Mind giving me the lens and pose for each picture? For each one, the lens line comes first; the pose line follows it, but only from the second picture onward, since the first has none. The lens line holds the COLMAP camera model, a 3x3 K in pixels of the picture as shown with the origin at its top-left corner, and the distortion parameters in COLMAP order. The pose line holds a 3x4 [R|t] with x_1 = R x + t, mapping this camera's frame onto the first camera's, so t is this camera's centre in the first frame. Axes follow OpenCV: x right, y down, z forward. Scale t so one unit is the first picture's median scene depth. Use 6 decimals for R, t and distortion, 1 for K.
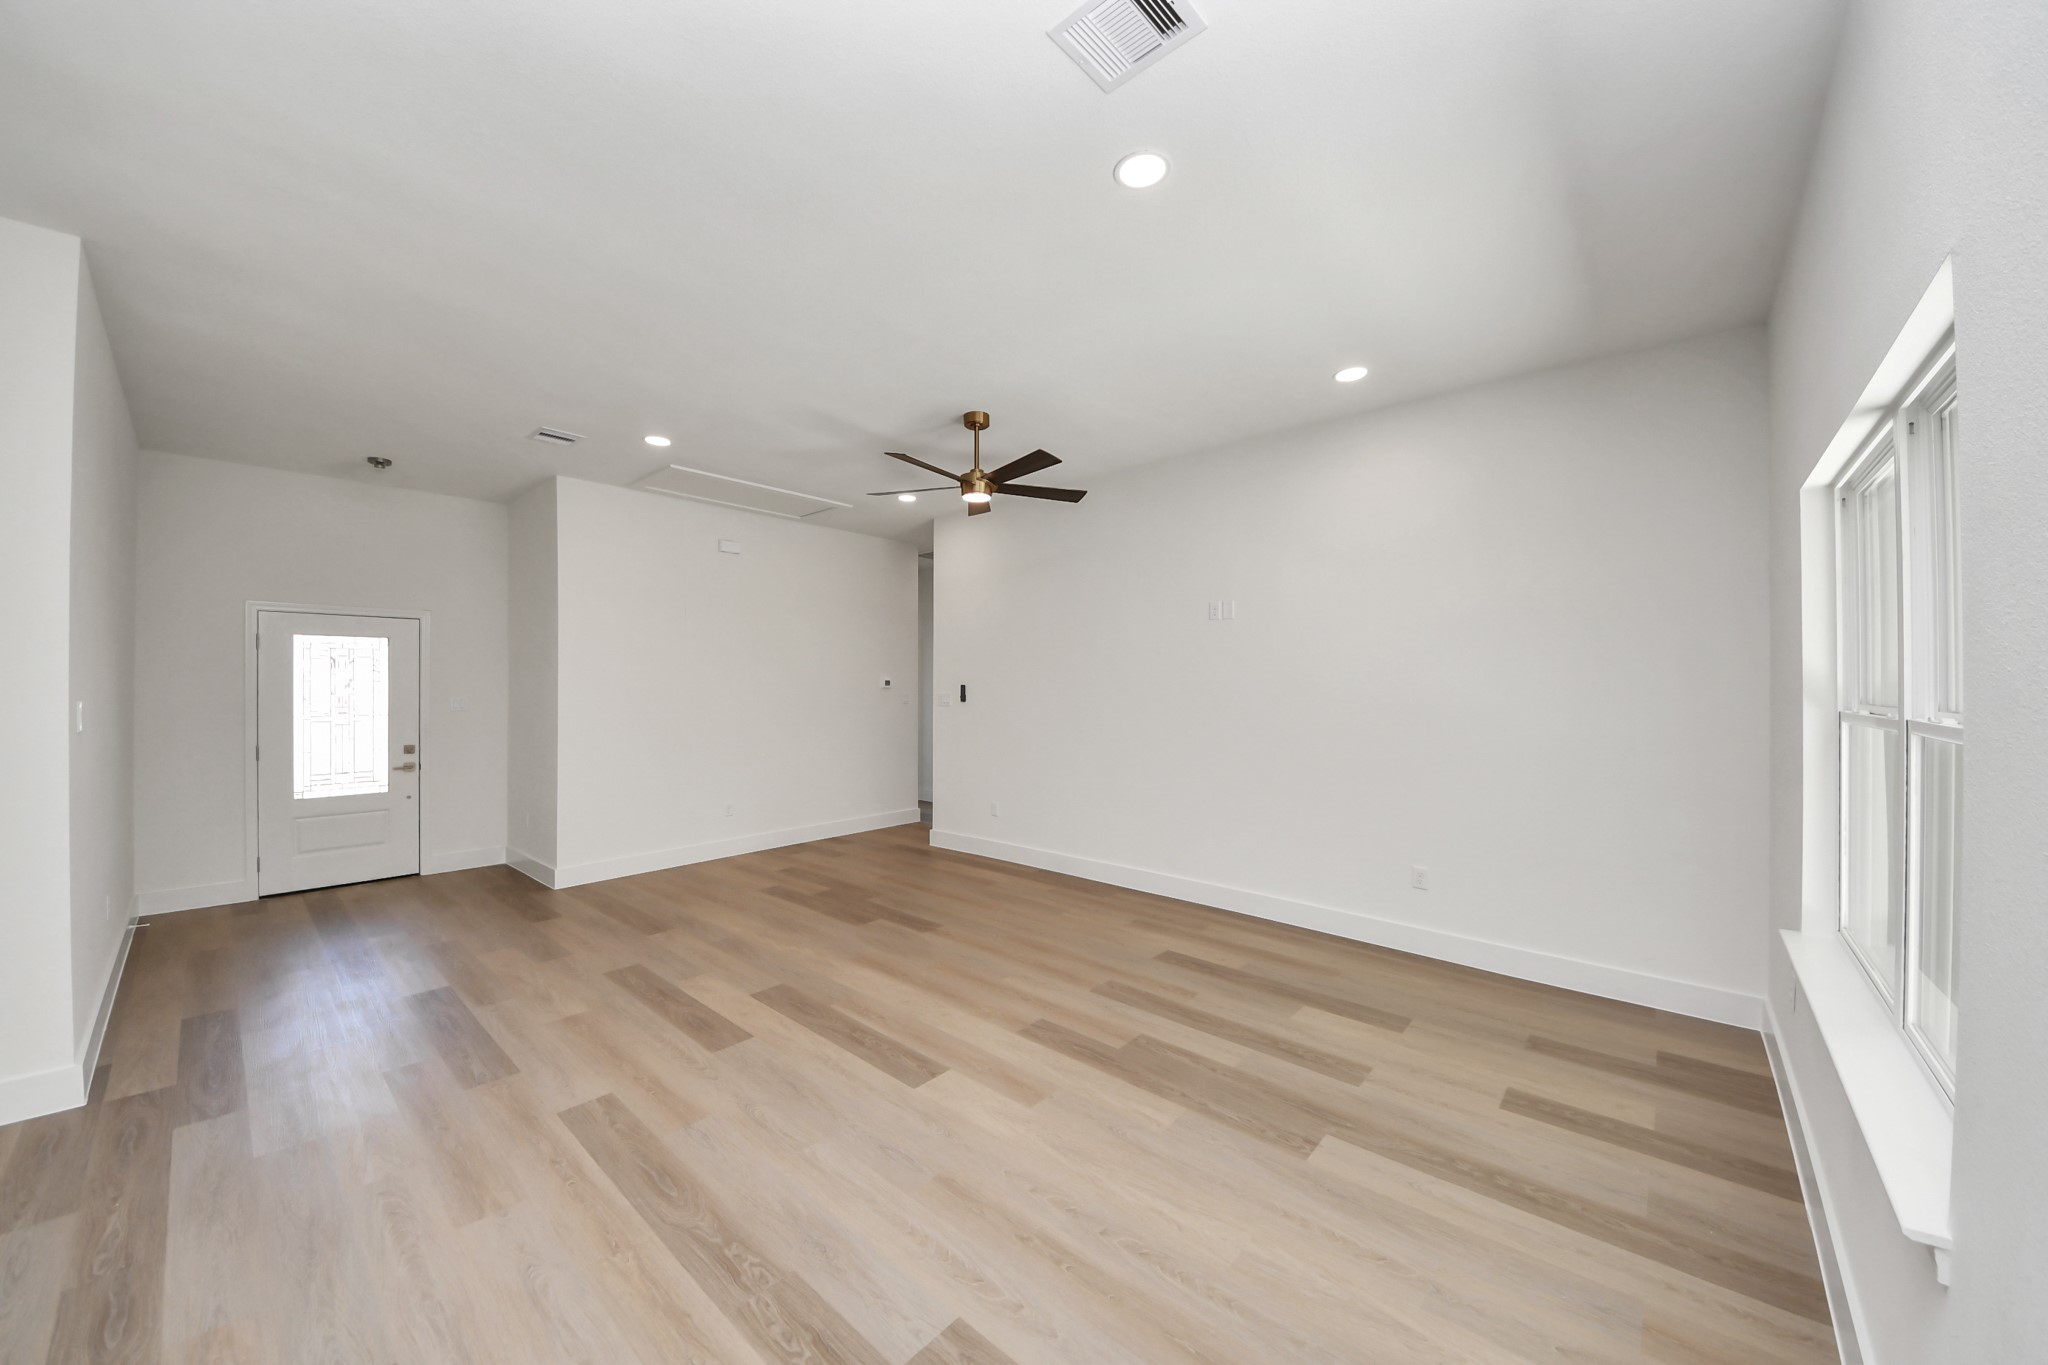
lens RADIAL K [[725.9, 0, 1014.7], [0, 725.9, 676.8], [0, 0, 1]] dist [0.014148, -0.010457]
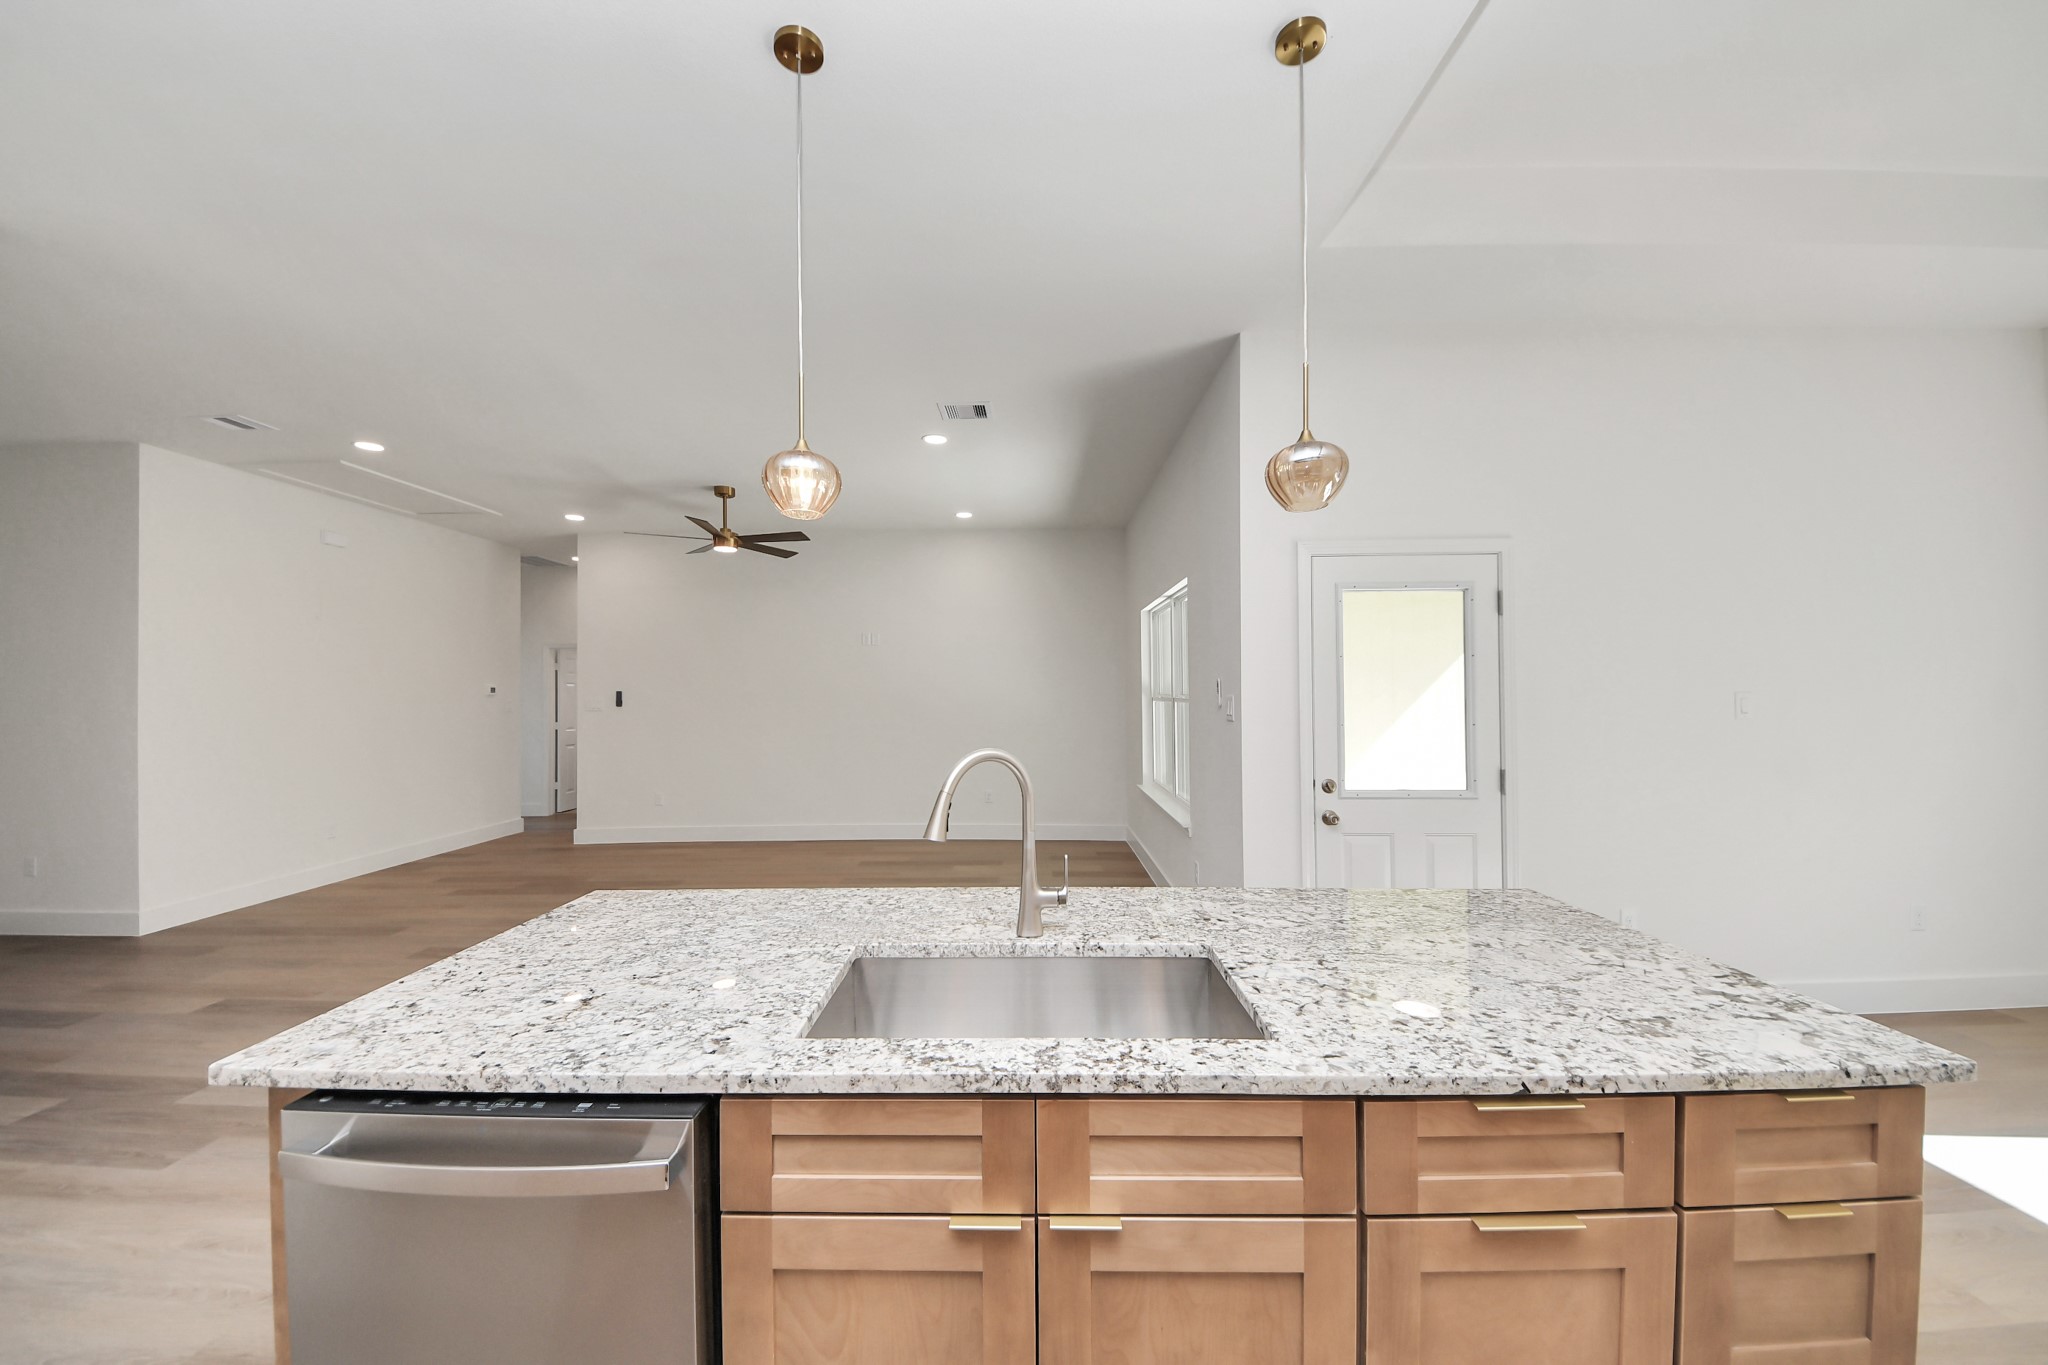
lens RADIAL K [[725.9, 0, 1010.7], [0, 725.9, 681.2], [0, 0, 1]] dist [0.014148, -0.010457]
pose [[0.761006, 0.005921, 0.648717, -0.652443], [-0.001295, 0.999970, -0.007609, 0.005489], [-0.648743, 0.004950, 0.760991, -0.453840]]
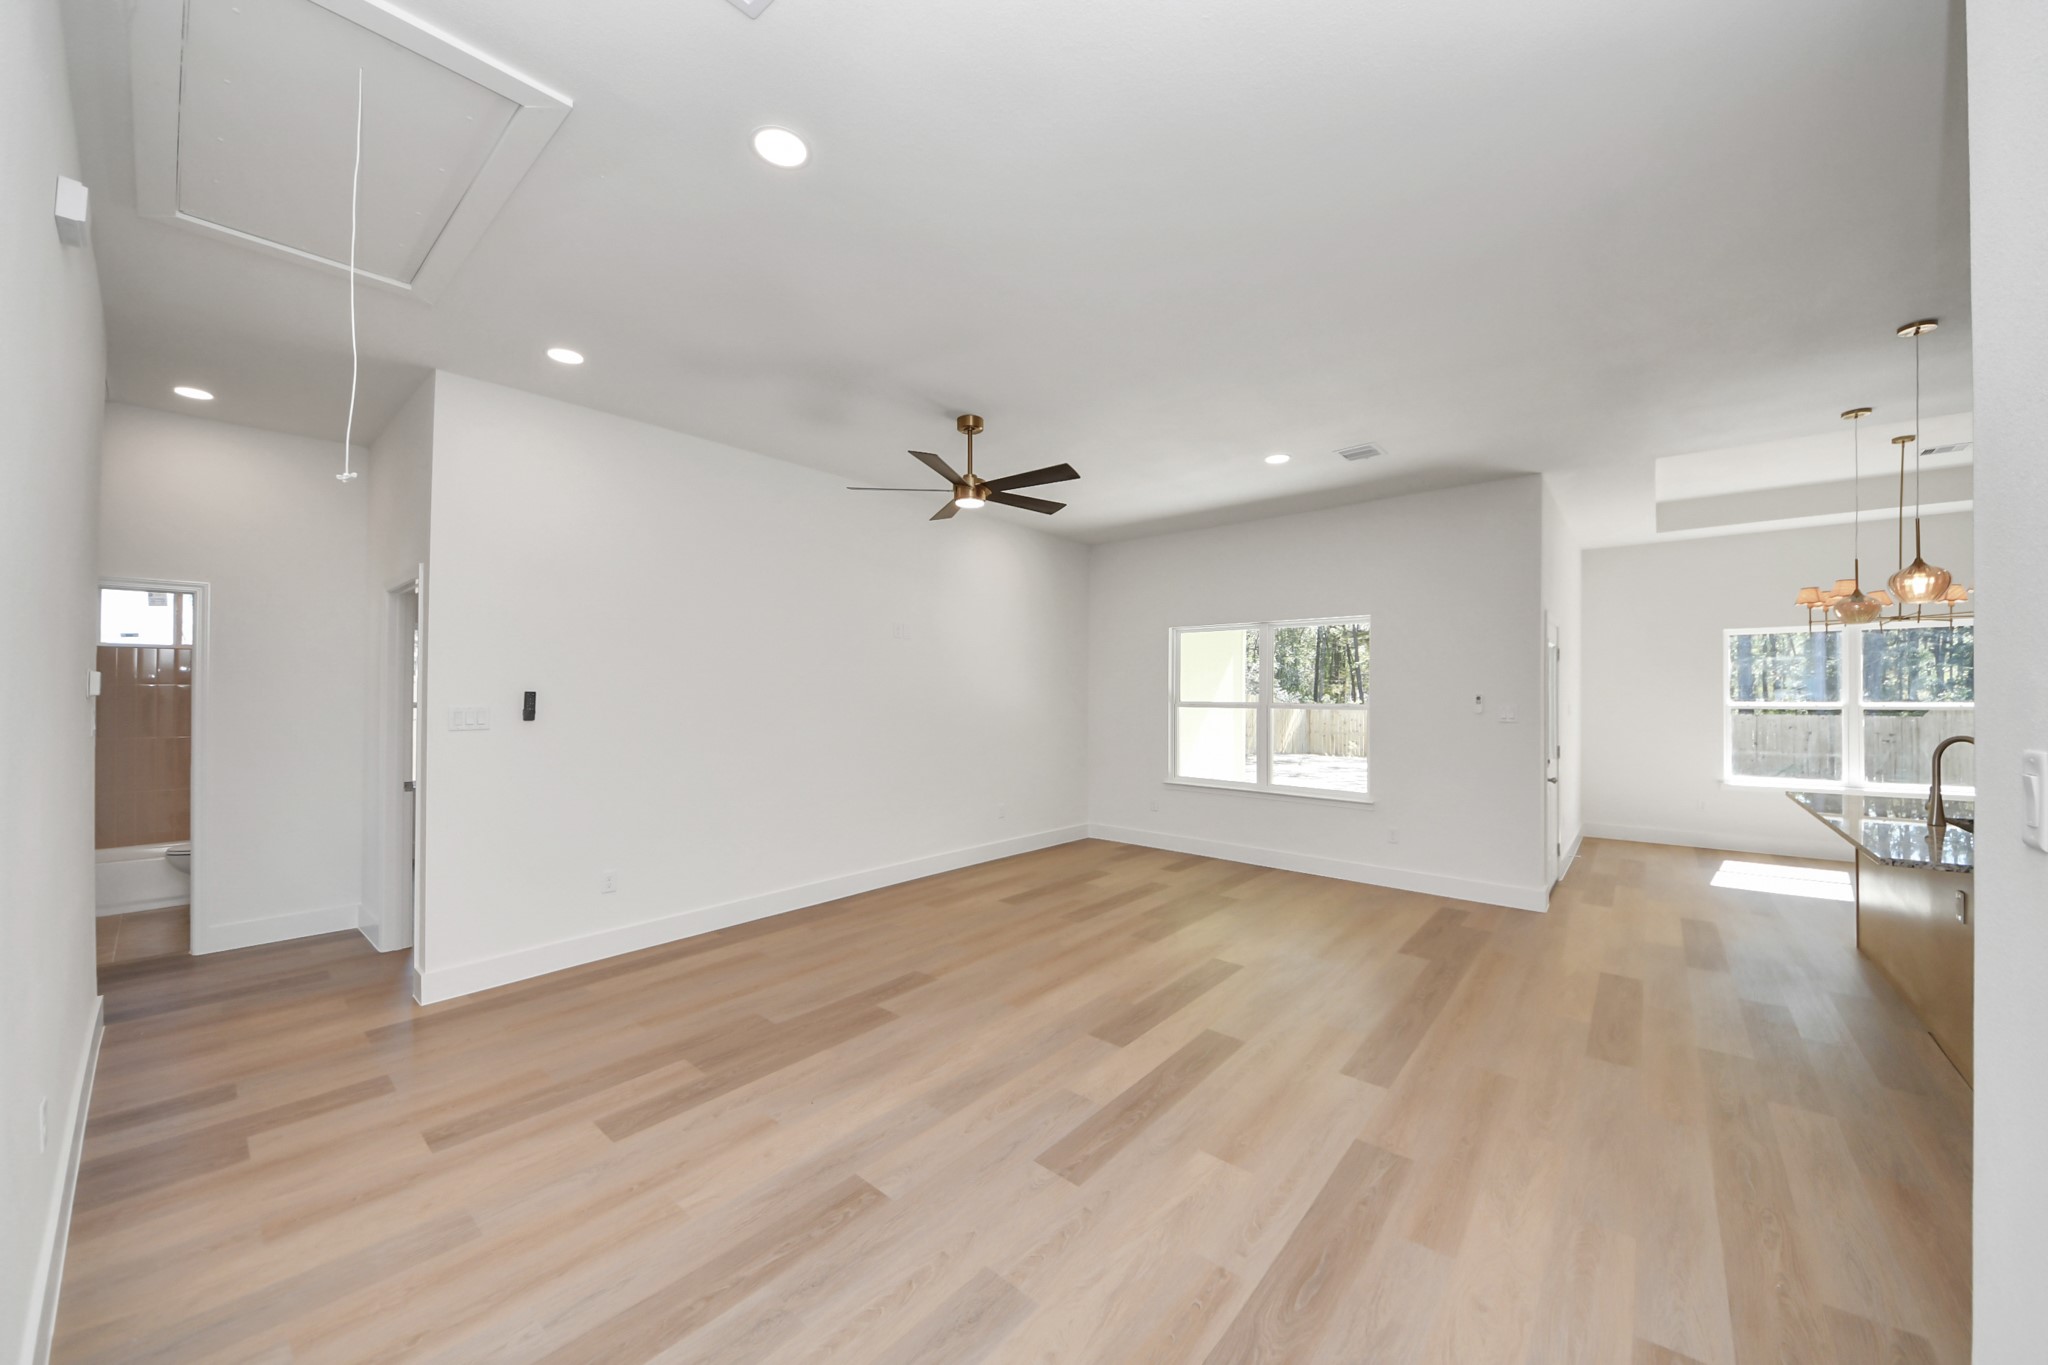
lens RADIAL K [[725.9, 0, 1015.3], [0, 725.9, 677.4], [0, 0, 1]] dist [0.014148, -0.010457]
pose [[-0.012576, 0.021830, 0.999683, -1.296665], [-0.016851, 0.999615, -0.022040, 0.009795], [-0.999779, -0.017123, -0.012204, 1.186085]]
